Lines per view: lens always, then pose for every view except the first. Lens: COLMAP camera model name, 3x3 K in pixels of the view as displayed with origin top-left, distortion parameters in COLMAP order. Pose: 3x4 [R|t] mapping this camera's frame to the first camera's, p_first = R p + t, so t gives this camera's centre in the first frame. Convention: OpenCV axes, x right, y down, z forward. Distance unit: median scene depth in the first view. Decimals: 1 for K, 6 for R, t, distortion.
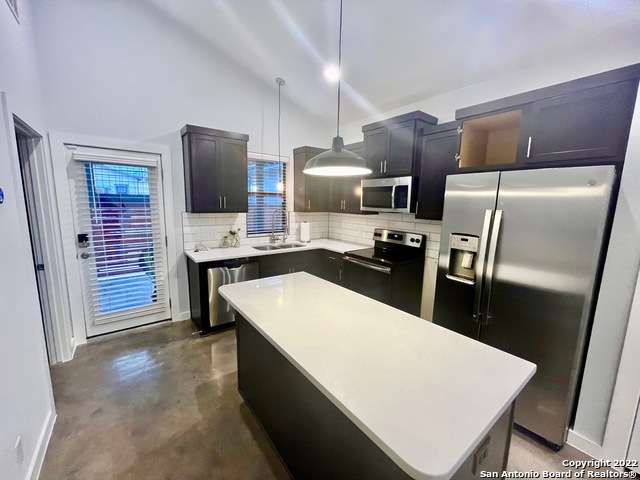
lens RADIAL K [[262.2, 0, 319.1], [0, 262.2, 241.2], [0, 0, 1]] dist [0.002634, -0.000011]
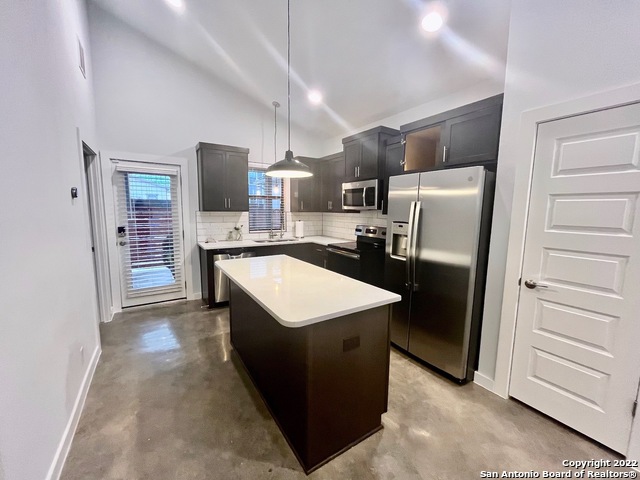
lens RADIAL K [[262.2, 0, 319.8], [0, 262.2, 241.3], [0, 0, 1]] dist [0.002634, -0.000011]
pose [[0.997001, 0.002362, -0.077356, 0.180693], [-0.004718, 0.999530, -0.030280, 0.076005], [0.077248, 0.030554, 0.996544, -0.217164]]
